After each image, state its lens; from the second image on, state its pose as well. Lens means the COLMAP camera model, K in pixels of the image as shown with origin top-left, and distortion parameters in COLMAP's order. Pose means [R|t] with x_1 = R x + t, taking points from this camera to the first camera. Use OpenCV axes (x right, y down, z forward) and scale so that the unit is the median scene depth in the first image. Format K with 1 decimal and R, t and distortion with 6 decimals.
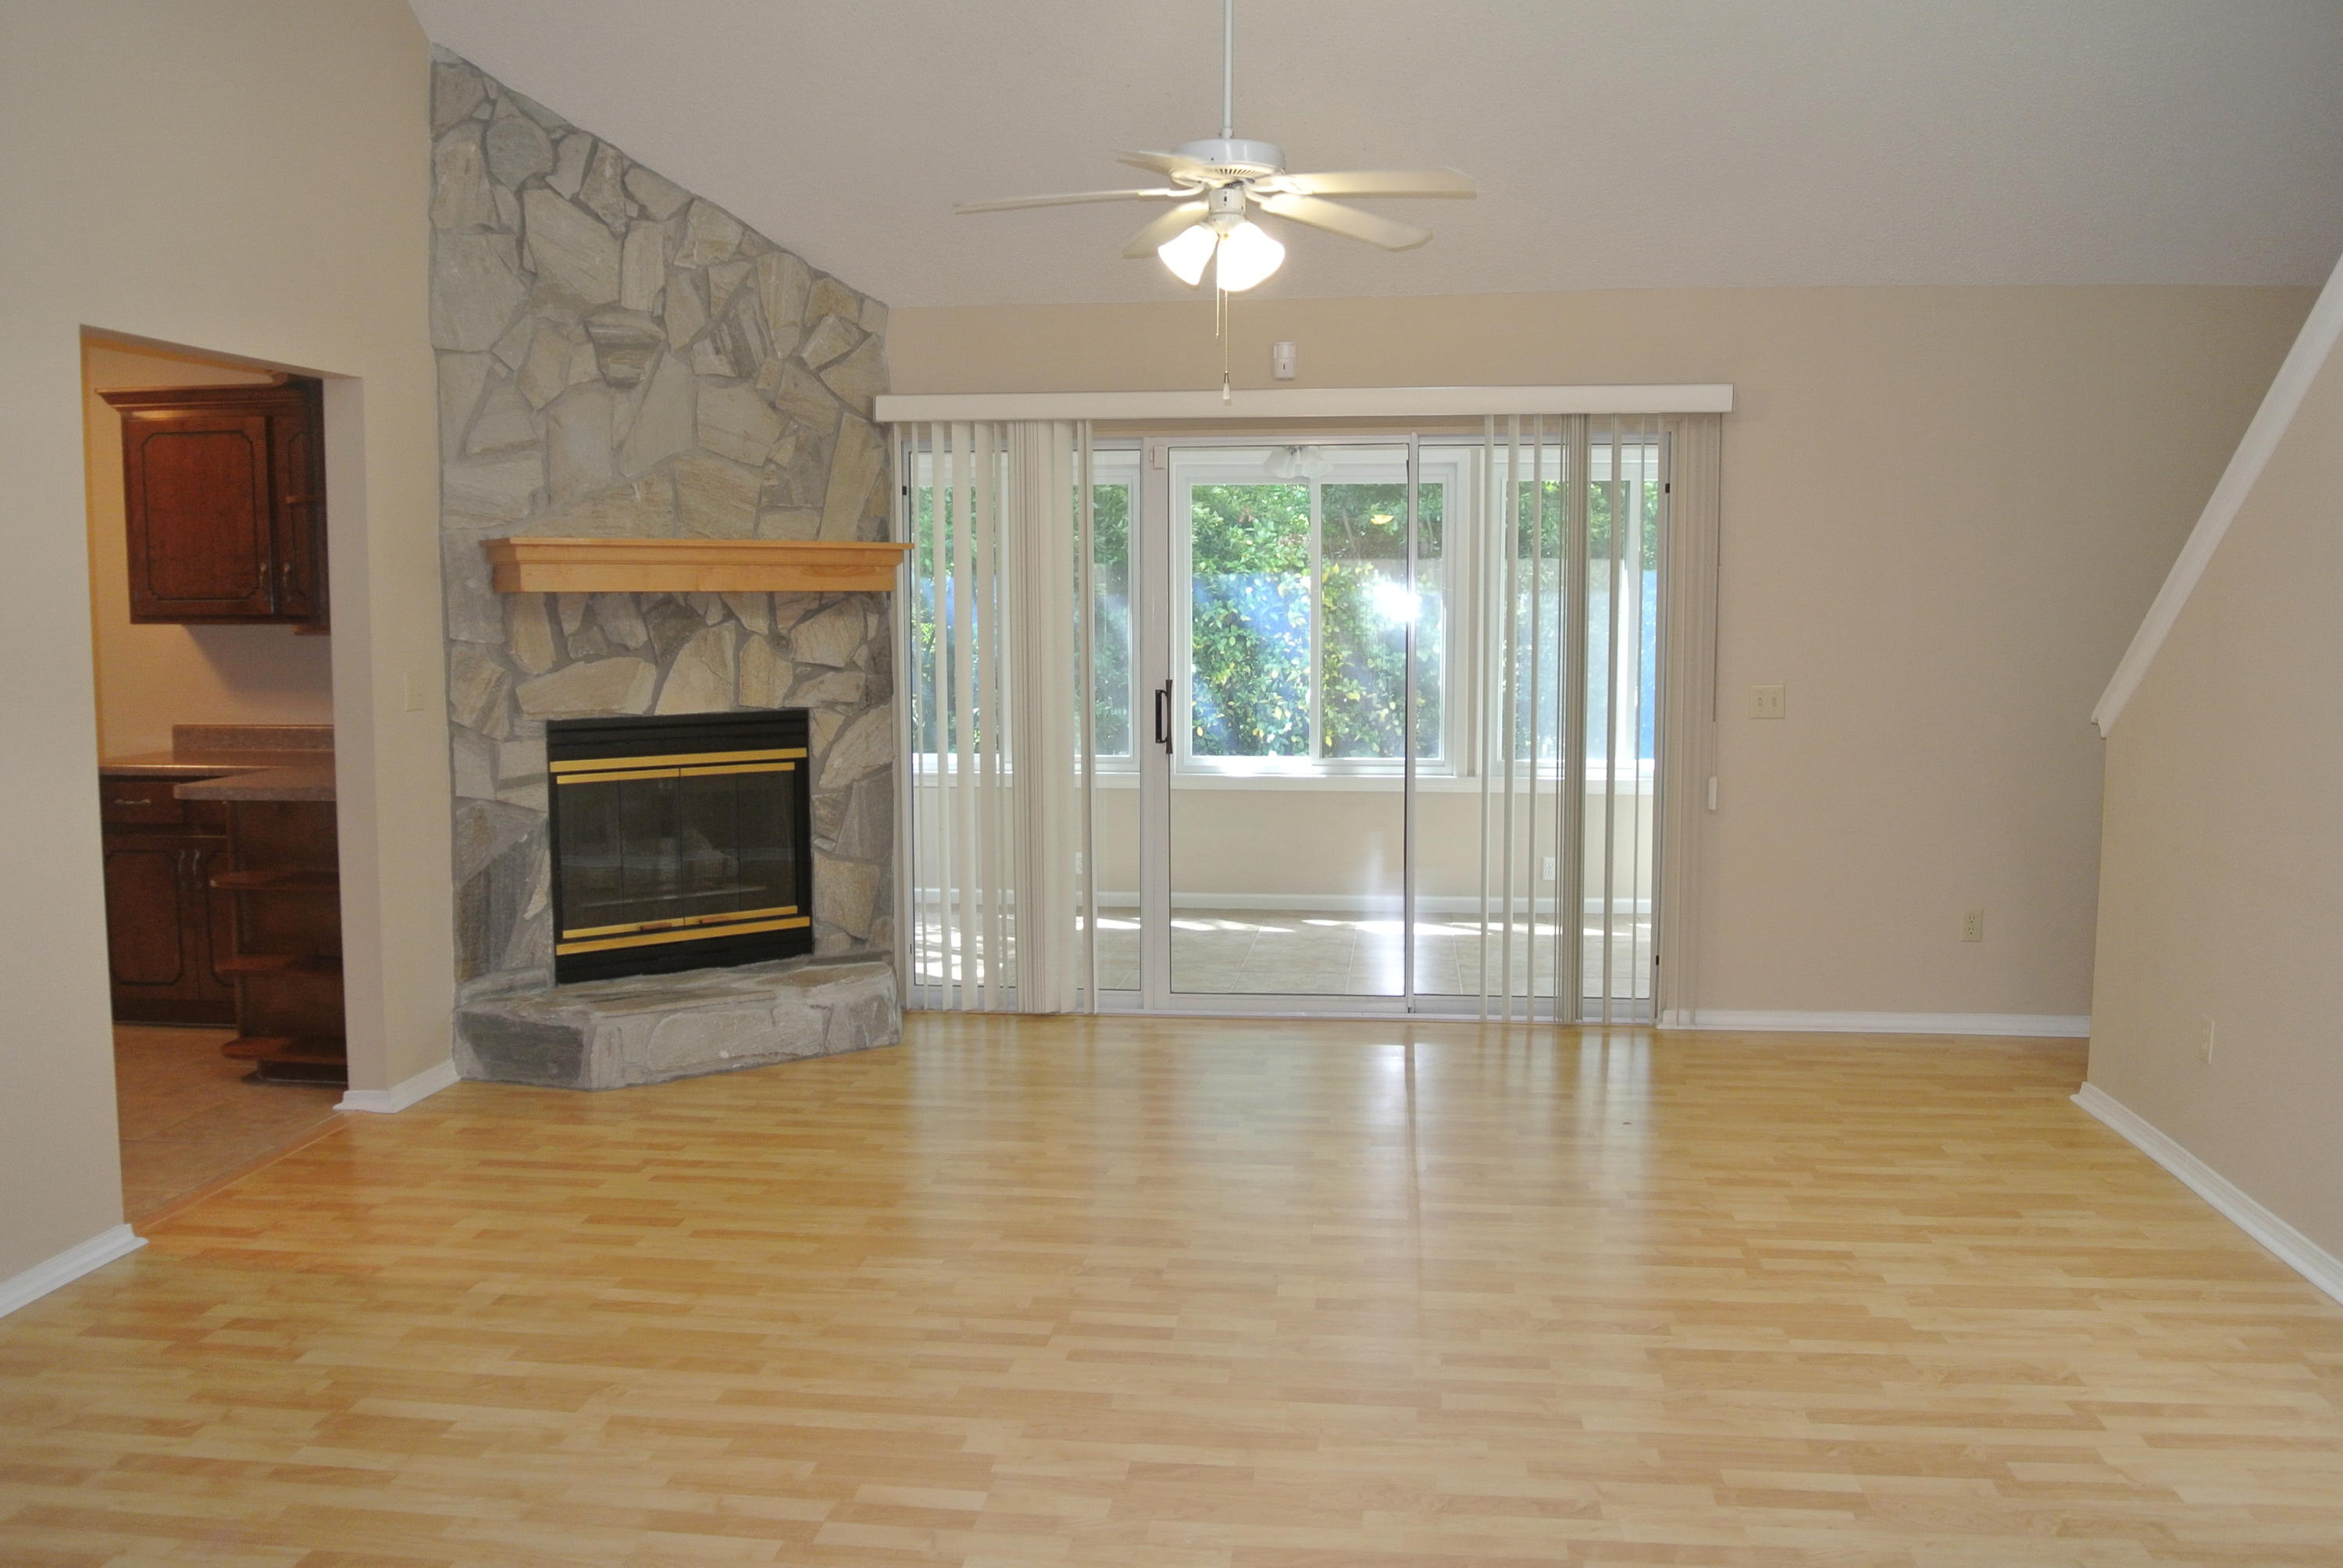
lens RADIAL K [[1980.5, 0, 1169.0], [0, 1980.5, 787.4], [0, 0, 1]] dist [-0.035550, -0.013463]
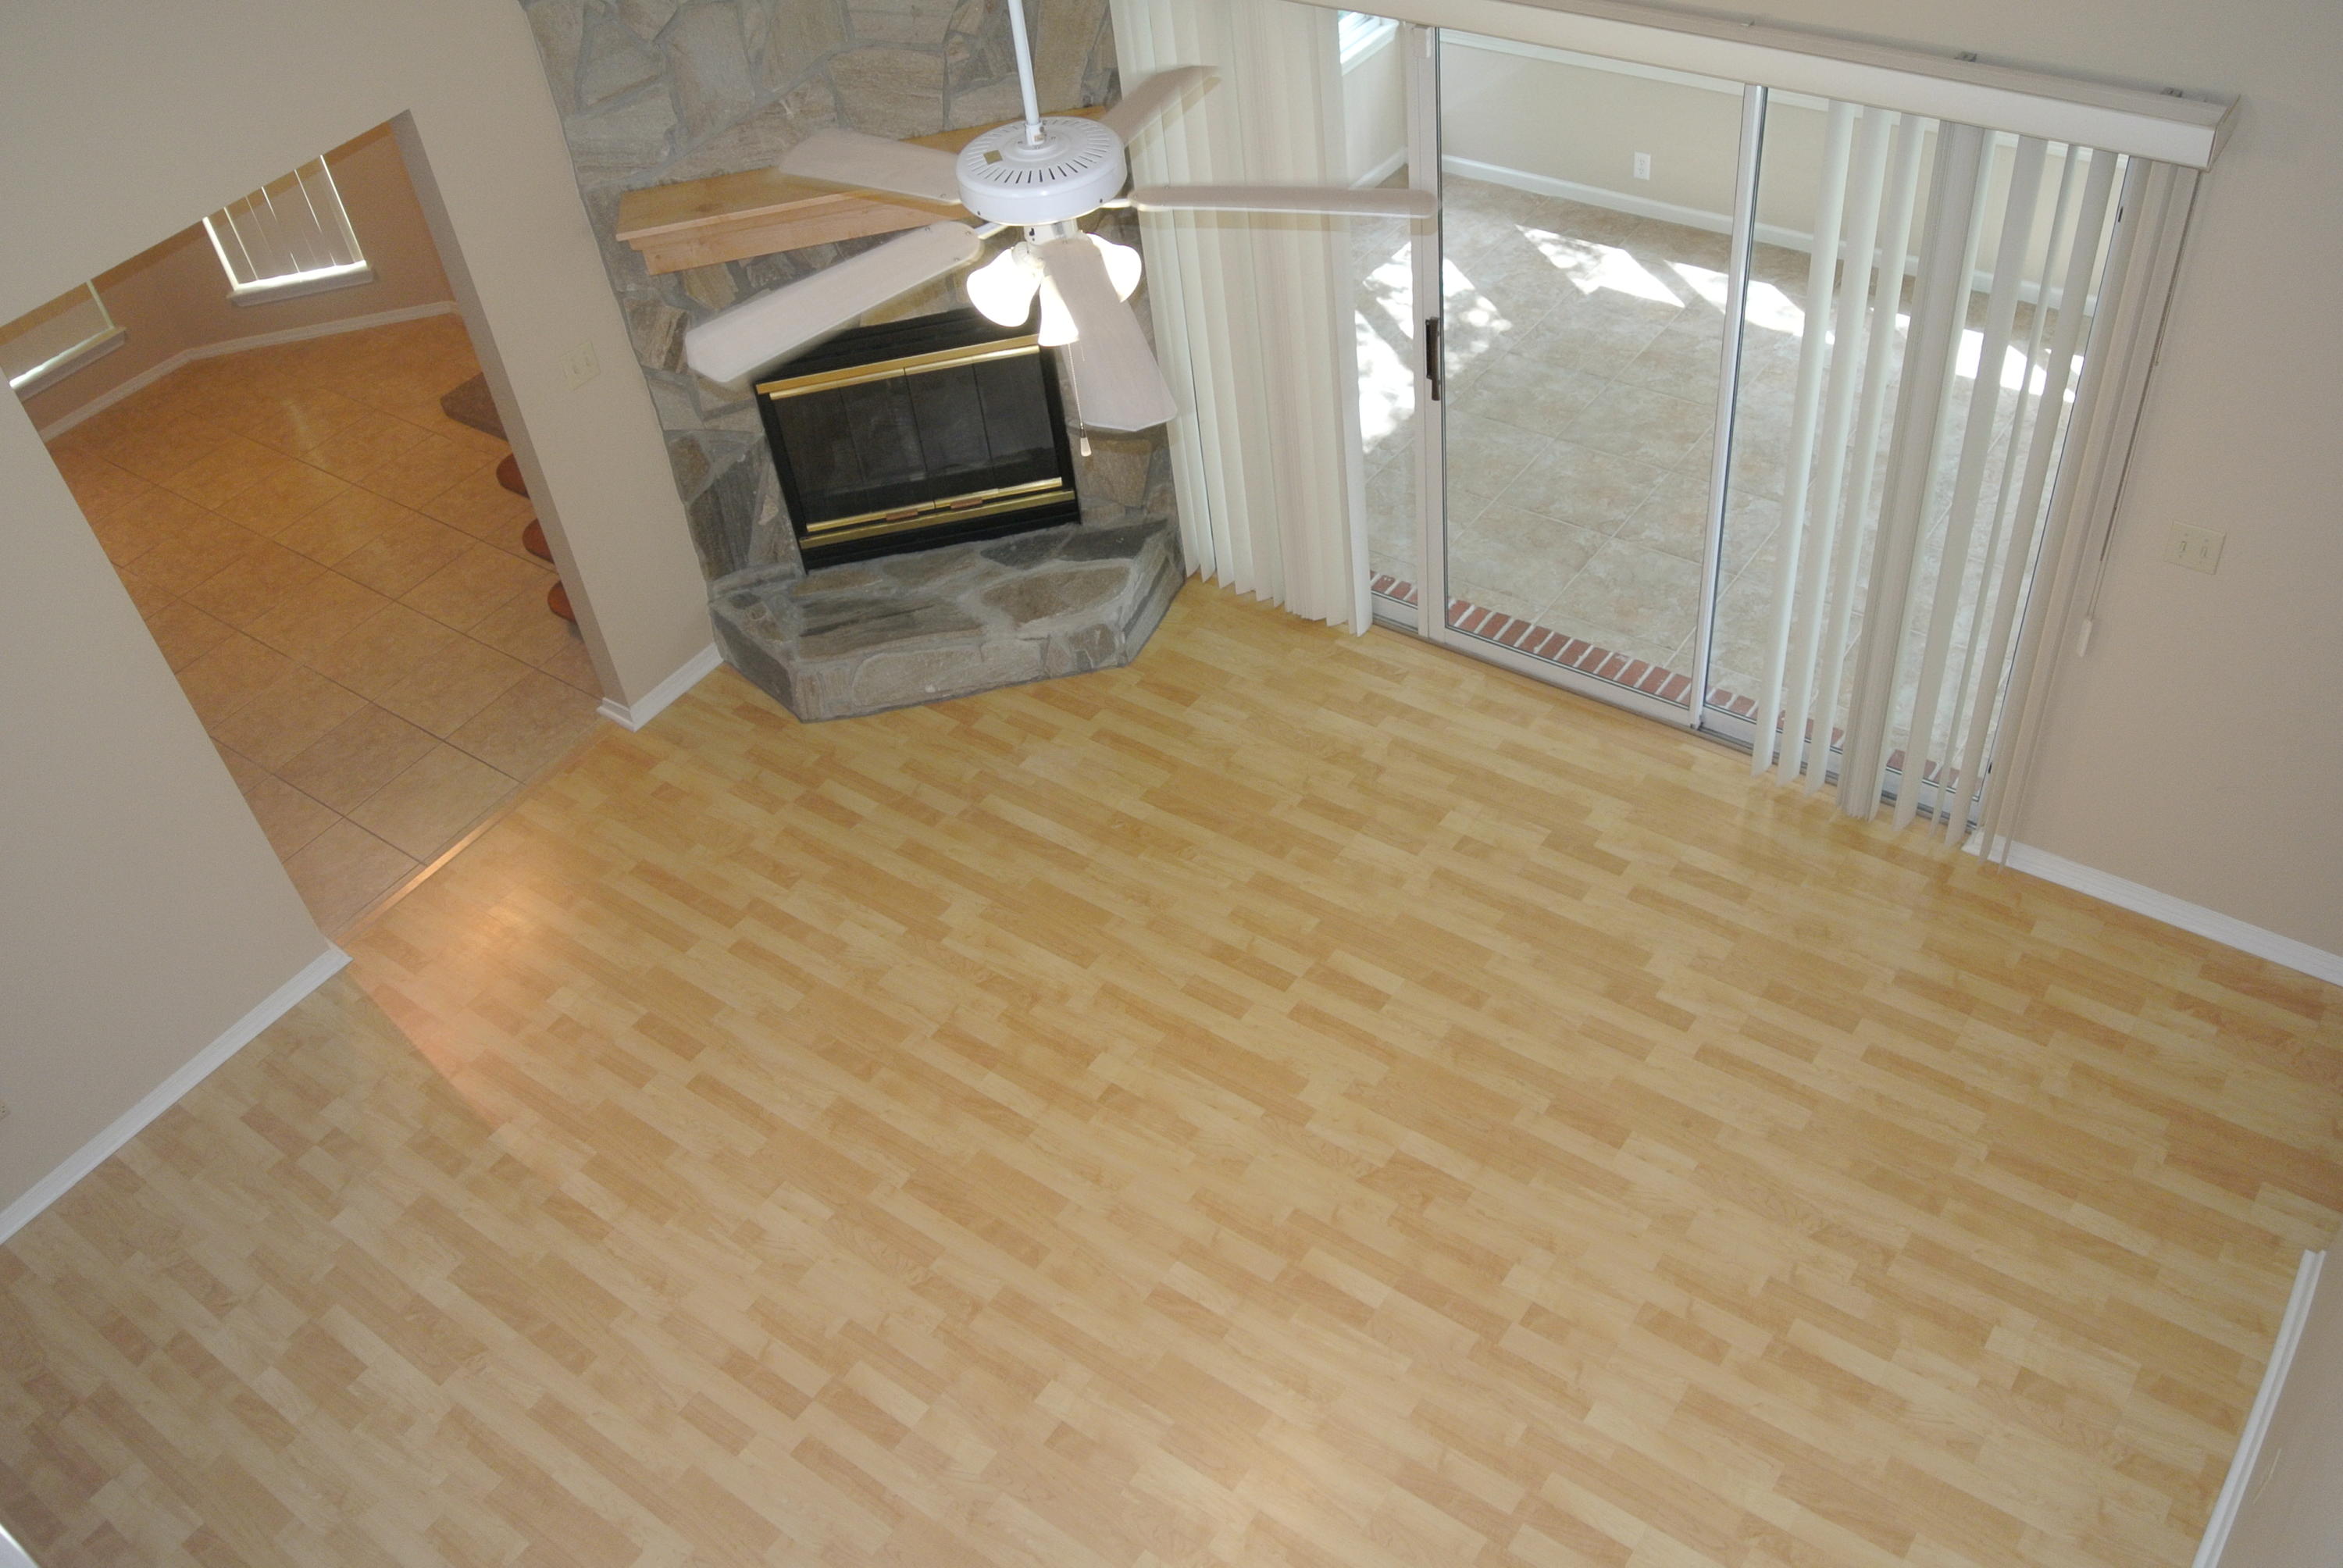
lens RADIAL K [[1980.5, 0, 1169.7], [0, 1980.5, 784.6], [0, 0, 1]] dist [-0.035550, -0.013463]
pose [[0.864868, 0.273244, -0.421119, 0.329080], [0.056674, 0.780373, 0.622741, -0.459866], [0.498791, -0.562455, 0.659433, 0.359081]]
